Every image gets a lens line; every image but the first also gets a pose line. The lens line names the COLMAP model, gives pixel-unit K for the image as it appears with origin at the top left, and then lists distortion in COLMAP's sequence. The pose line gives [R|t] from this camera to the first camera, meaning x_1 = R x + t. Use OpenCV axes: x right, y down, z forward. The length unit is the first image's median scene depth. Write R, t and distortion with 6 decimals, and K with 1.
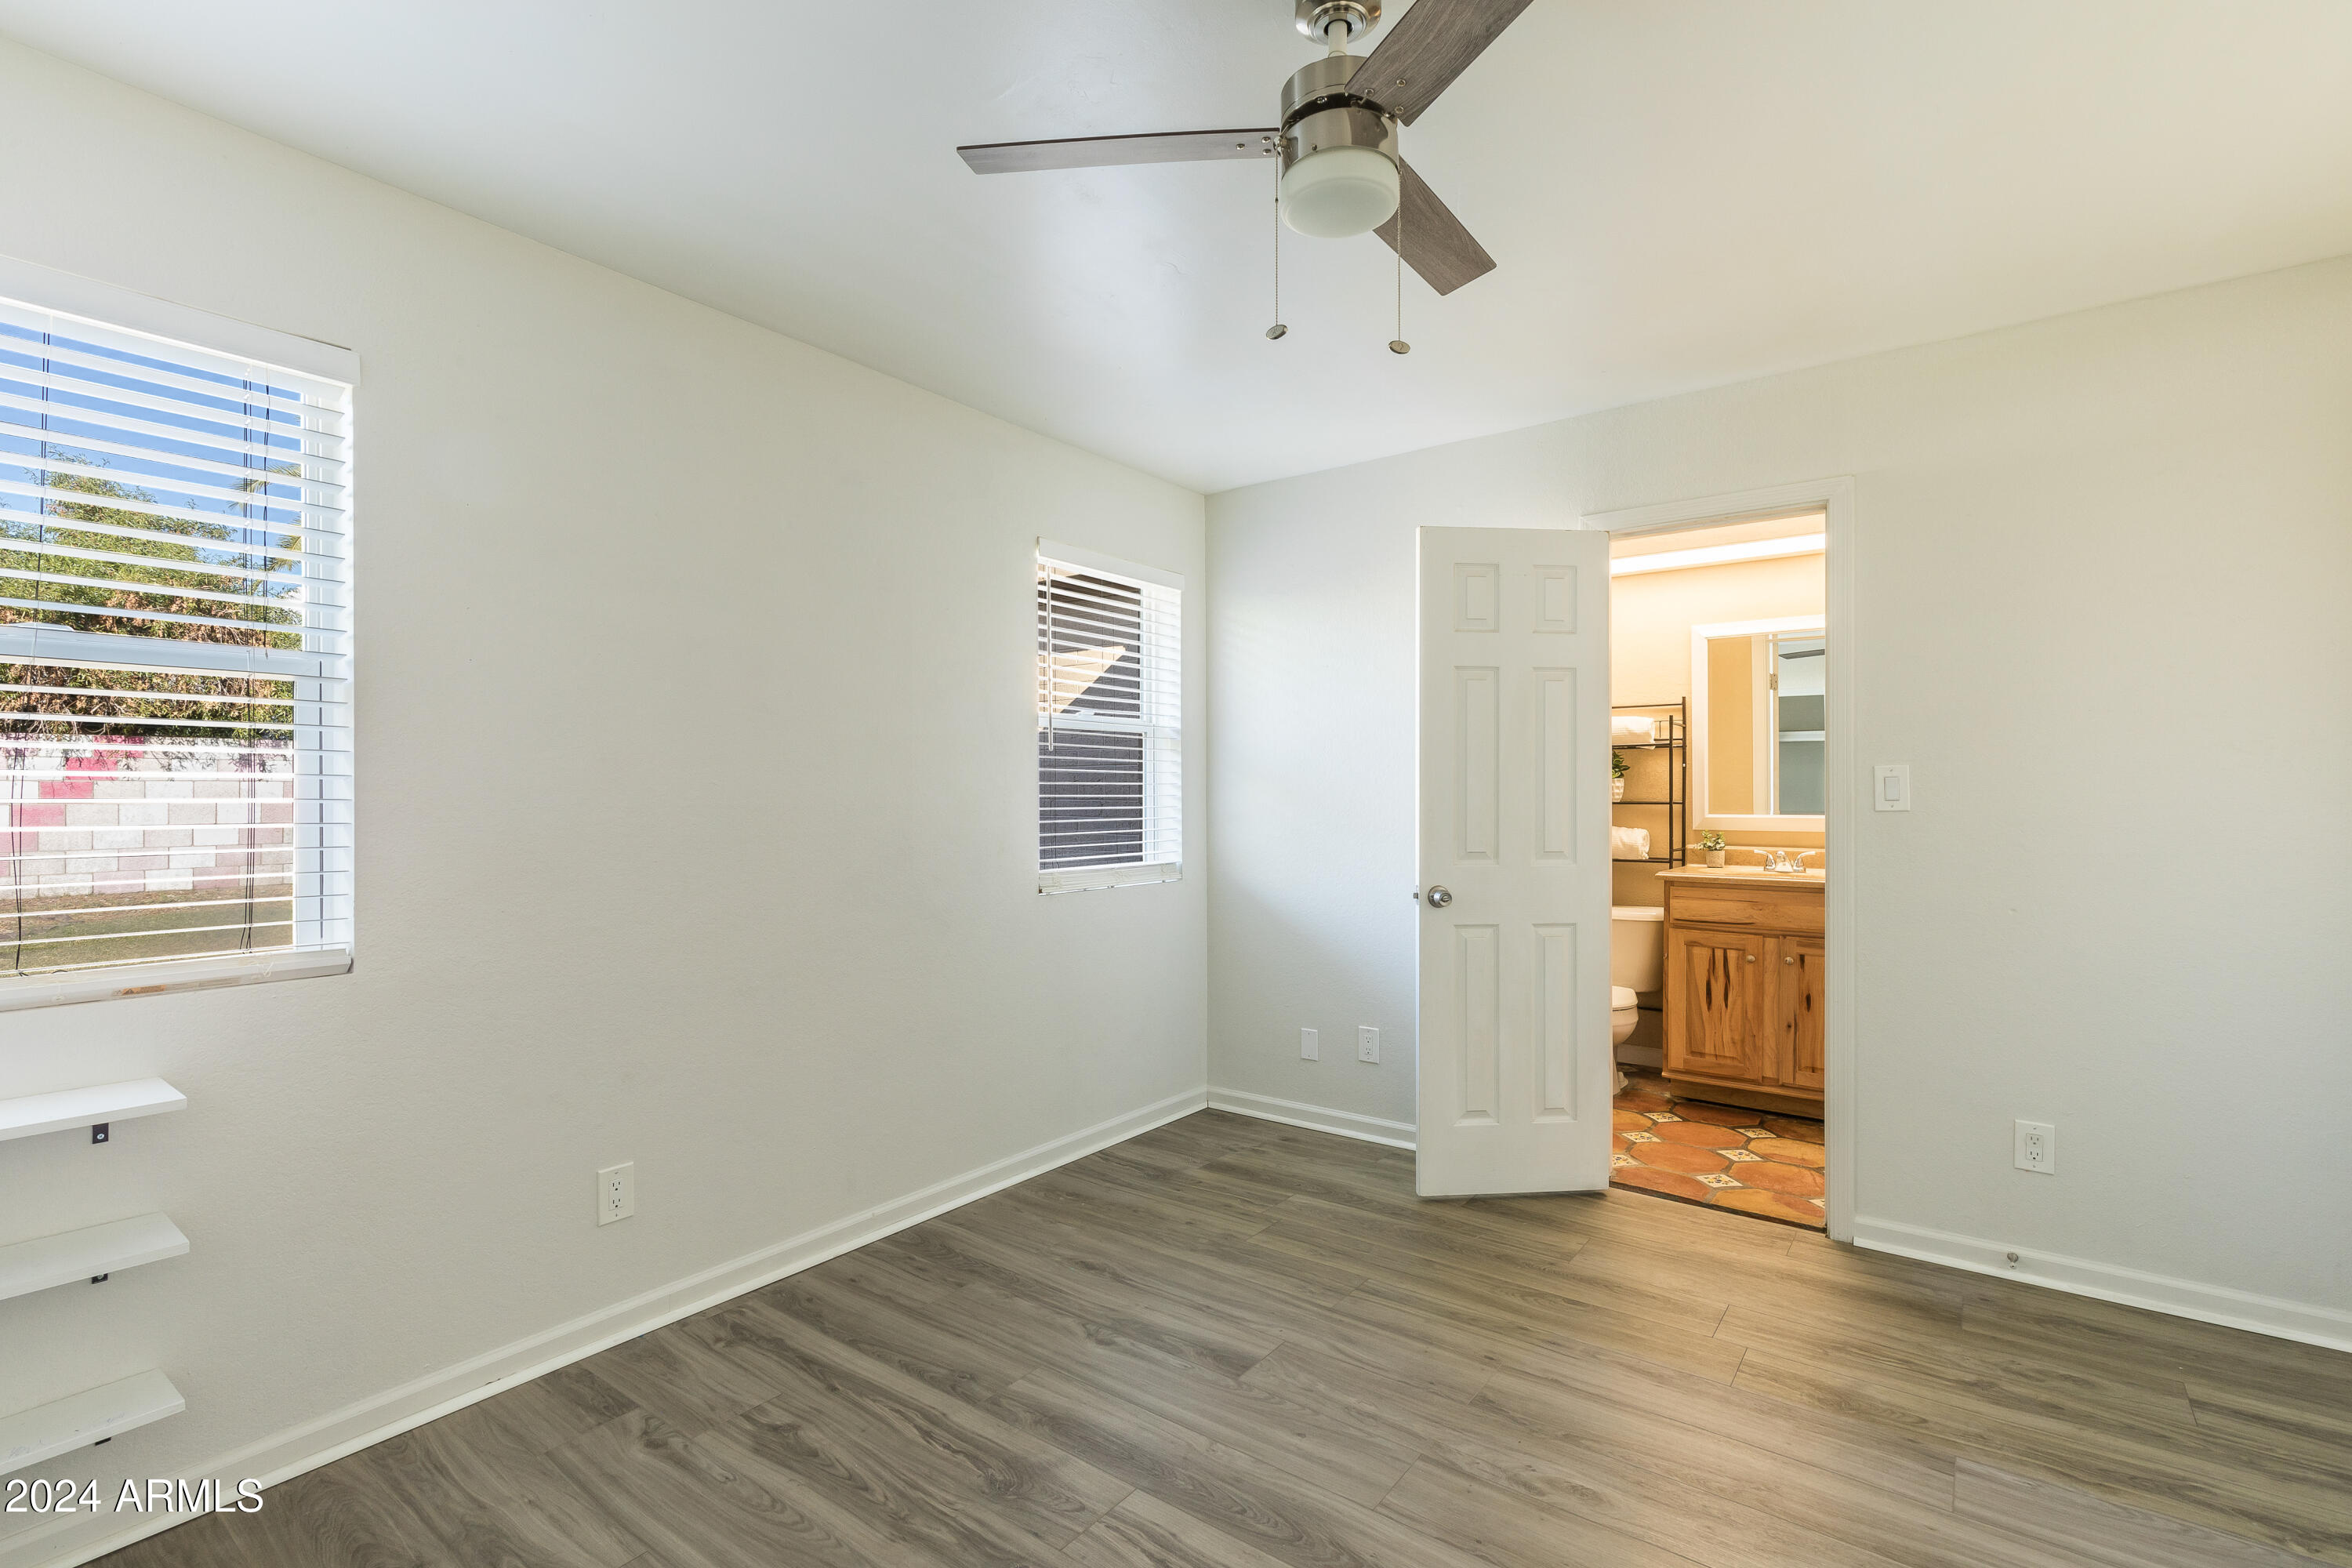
lens RADIAL K [[1080.1, 0, 1175.7], [0, 1080.1, 779.0], [0, 0, 1]] dist [0.000090, -0.000640]
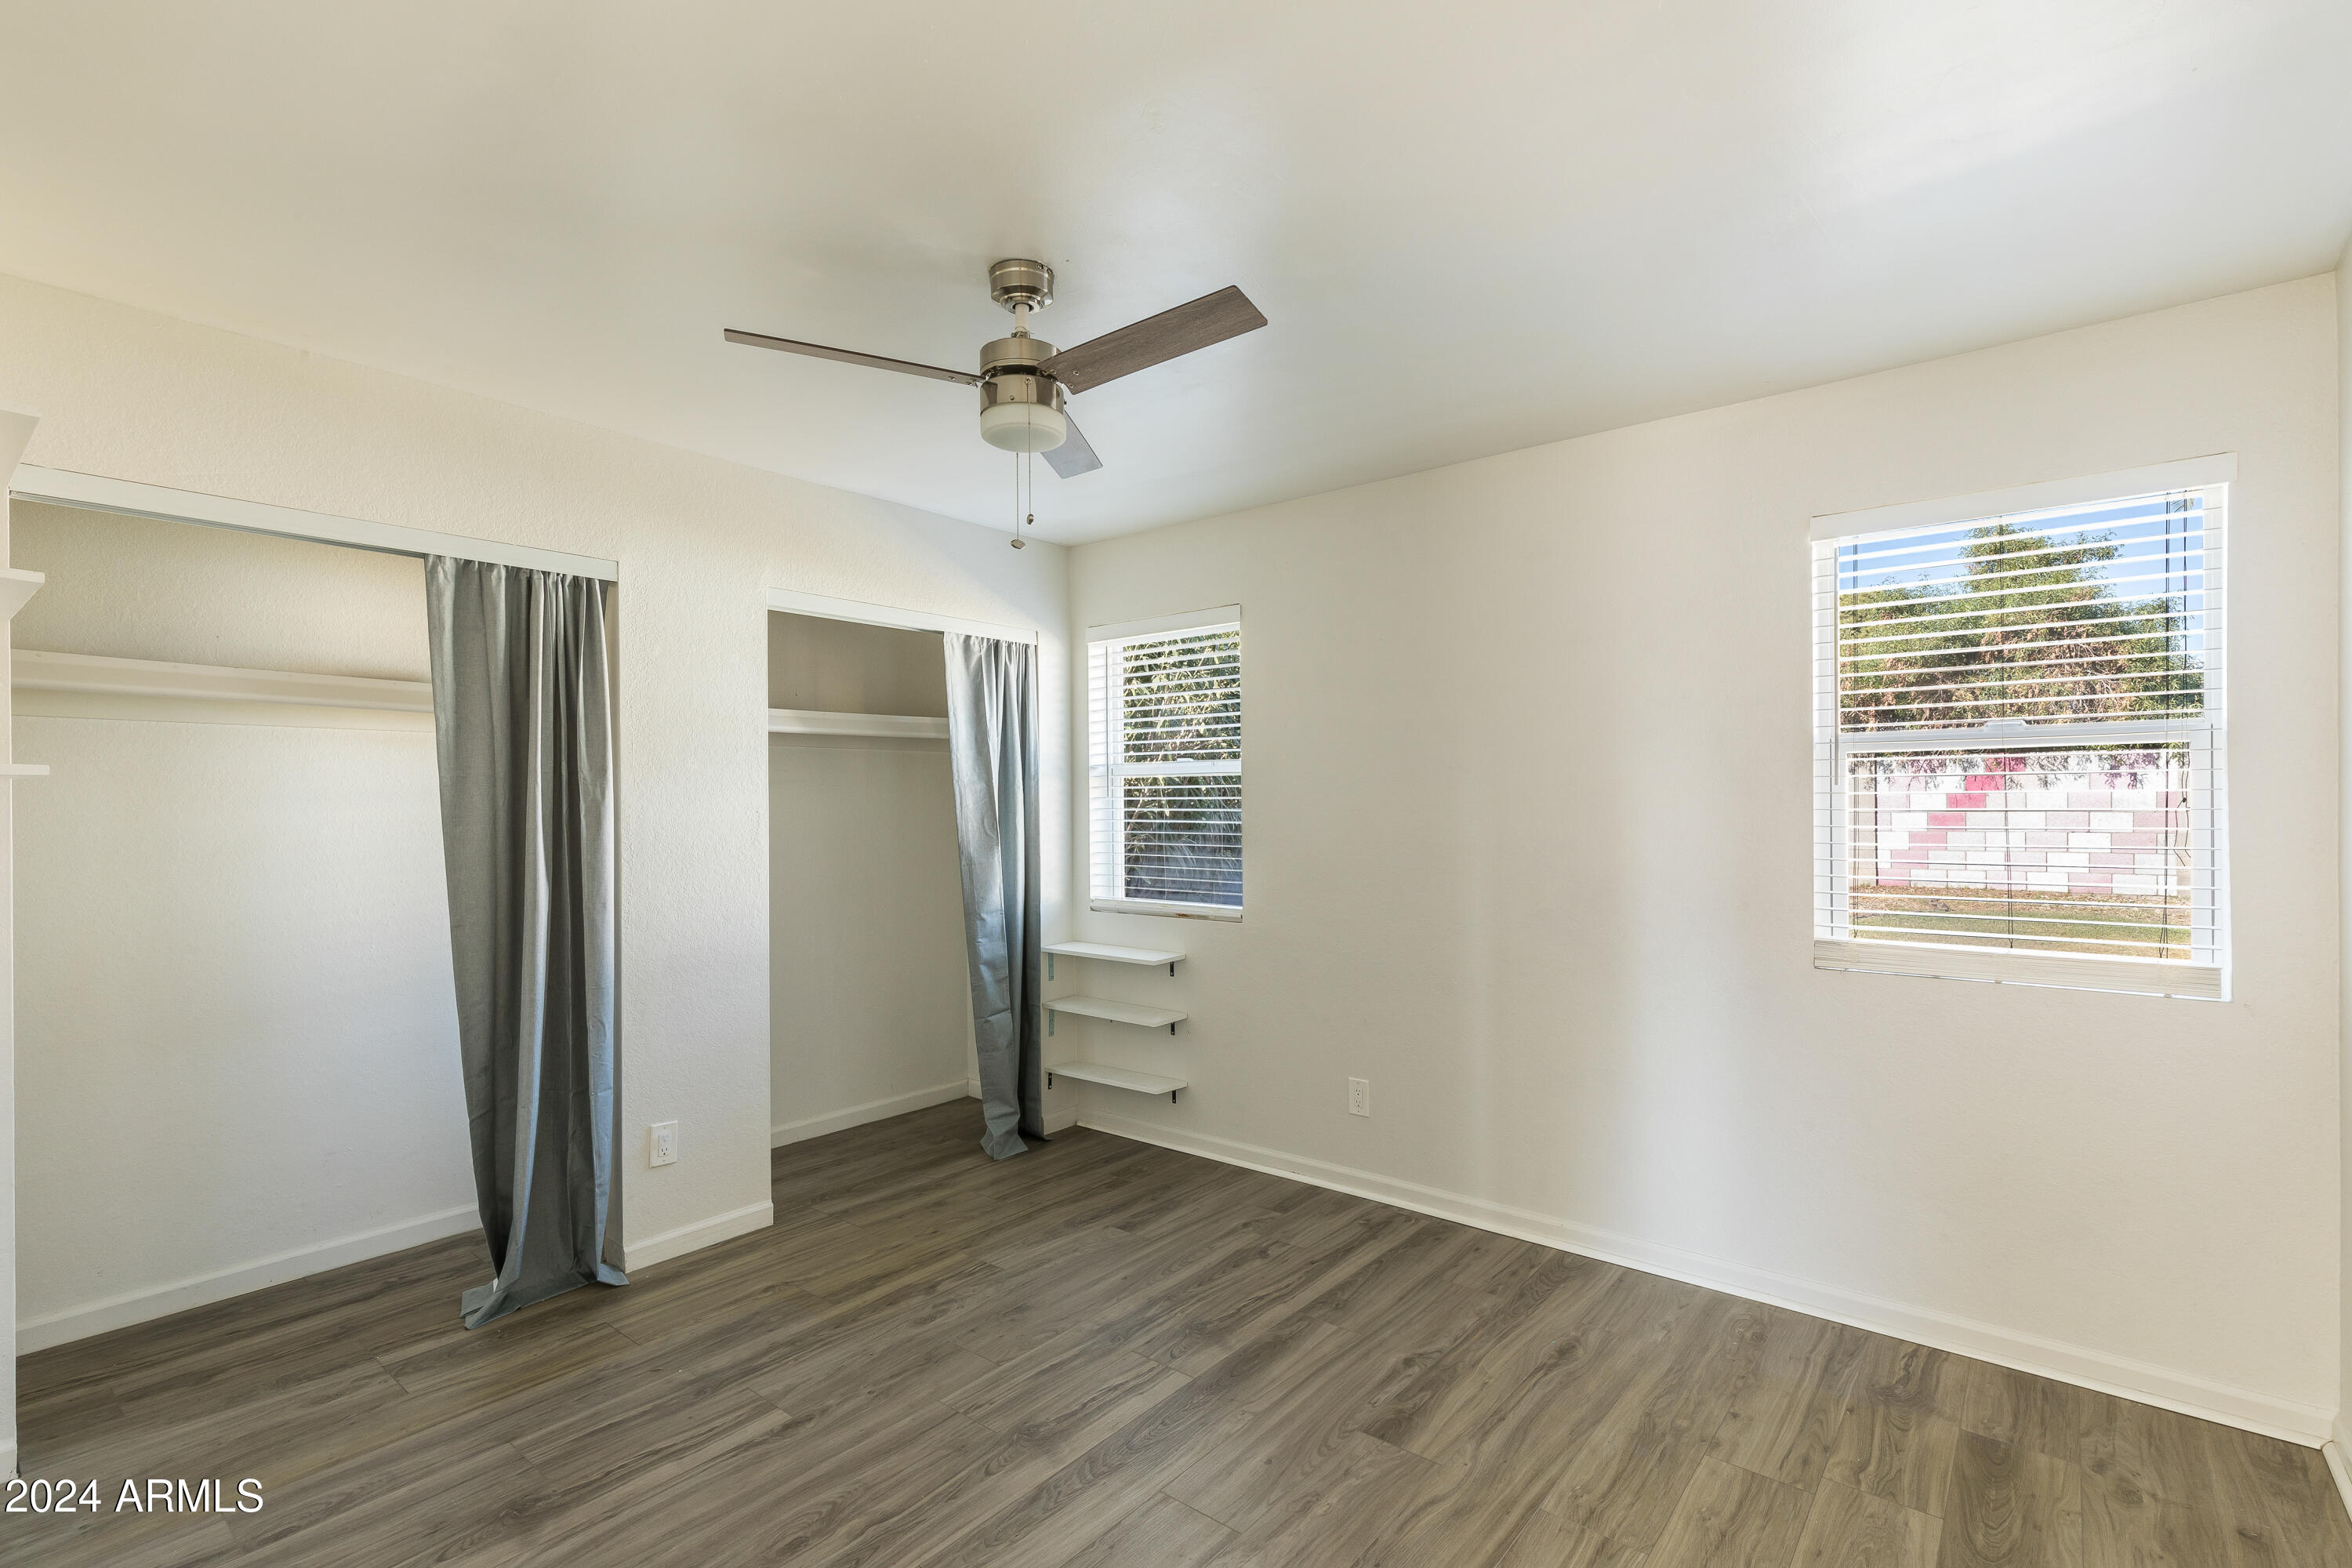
lens RADIAL K [[1080.1, 0, 1176.5], [0, 1080.1, 798.7], [0, 0, 1]] dist [0.000090, -0.000640]
pose [[-0.045323, 0.001825, -0.998971, 0.958190], [0.016282, 0.999867, 0.001088, -0.036377], [0.998840, -0.016216, -0.045347, 0.788366]]
